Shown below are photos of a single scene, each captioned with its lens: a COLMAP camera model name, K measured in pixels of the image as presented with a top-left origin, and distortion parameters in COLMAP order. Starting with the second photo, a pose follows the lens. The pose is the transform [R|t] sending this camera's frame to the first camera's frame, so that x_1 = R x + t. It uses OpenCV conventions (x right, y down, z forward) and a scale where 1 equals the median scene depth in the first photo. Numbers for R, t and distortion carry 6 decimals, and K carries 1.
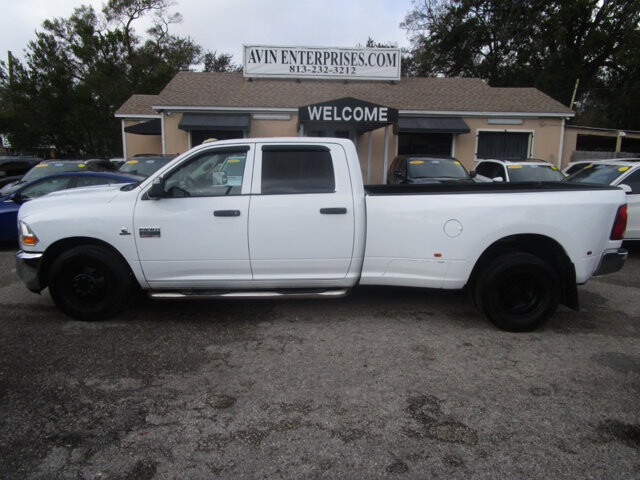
lens RADIAL K [[457.6, 0, 351.8], [0, 457.6, 263.3], [0, 0, 1]] dist [-0.023307, 0.018888]
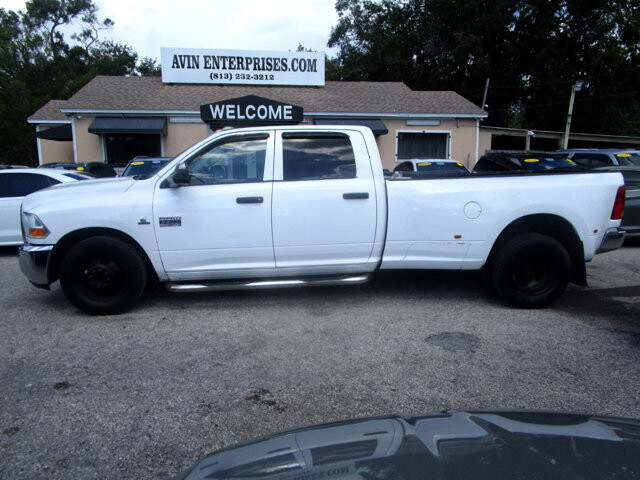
lens RADIAL K [[457.6, 0, 302.2], [0, 457.6, 228.5], [0, 0, 1]] dist [-0.023307, 0.018888]
pose [[0.996073, -0.025201, 0.084870, -0.236937], [0.031983, 0.996320, -0.079523, 0.032459], [-0.082554, 0.081925, 0.993214, 0.013881]]
